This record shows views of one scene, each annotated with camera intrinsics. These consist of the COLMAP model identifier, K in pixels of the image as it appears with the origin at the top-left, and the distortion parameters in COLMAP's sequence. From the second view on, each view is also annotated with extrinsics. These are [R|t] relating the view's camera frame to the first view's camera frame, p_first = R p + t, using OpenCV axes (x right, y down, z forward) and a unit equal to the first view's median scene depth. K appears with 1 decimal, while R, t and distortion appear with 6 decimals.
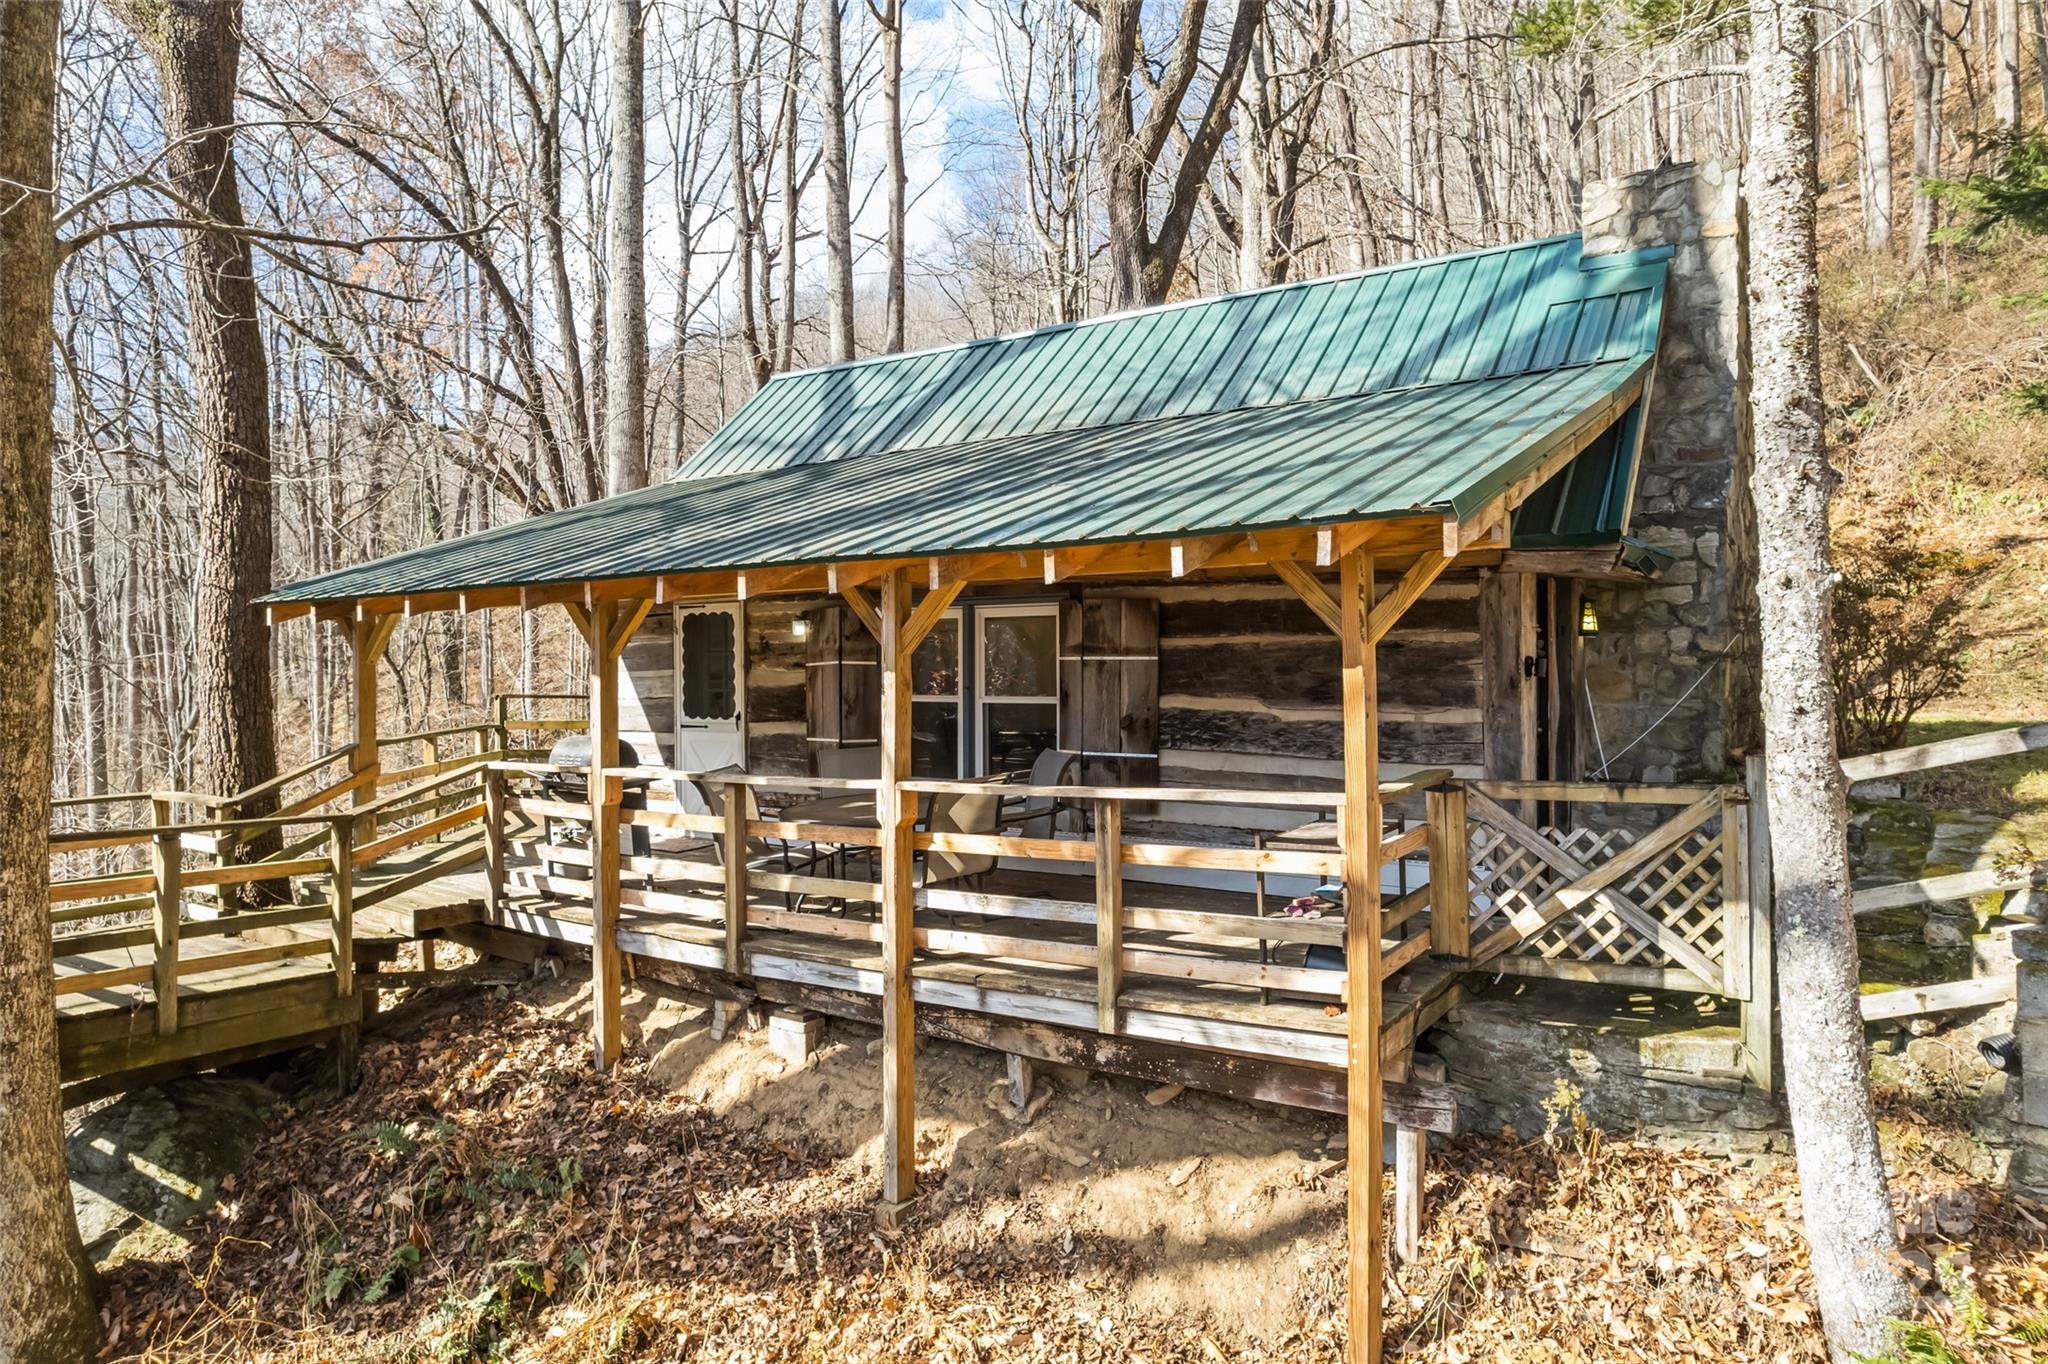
lens RADIAL K [[1316.2, 0, 1016.8], [0, 1316.2, 678.2], [0, 0, 1]] dist [-0.038053, 0.017144]
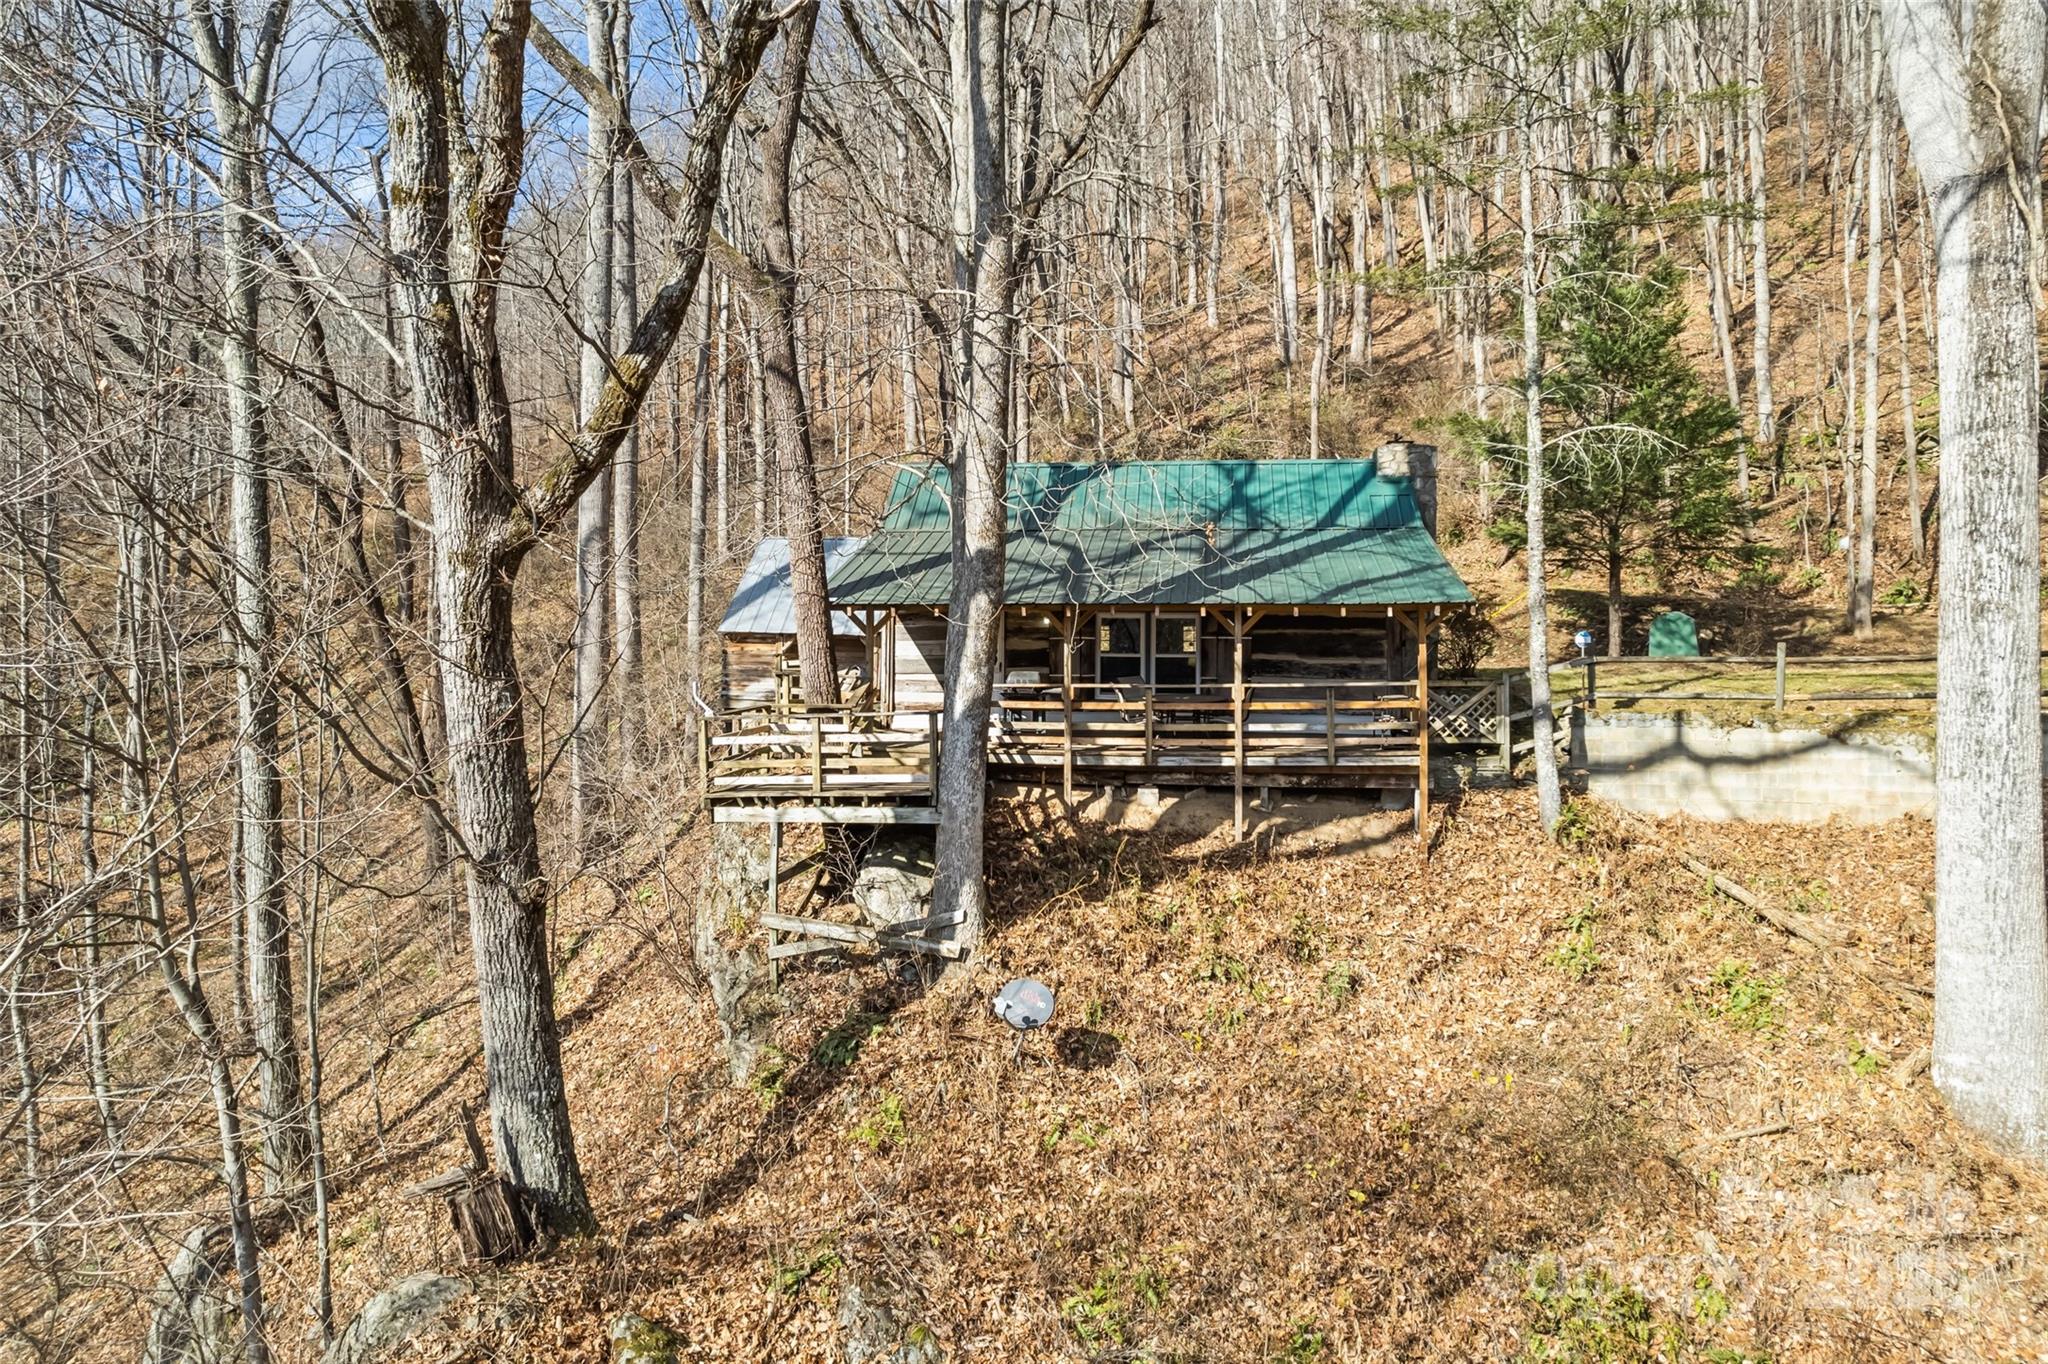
lens RADIAL K [[1316.2, 0, 1027.4], [0, 1316.2, 628.7], [0, 0, 1]] dist [-0.038053, 0.017144]
pose [[0.885205, 0.013656, 0.465001, -1.722436], [-0.006811, 0.999842, -0.016398, 0.013072], [-0.465152, 0.011349, 0.885158, -1.165026]]
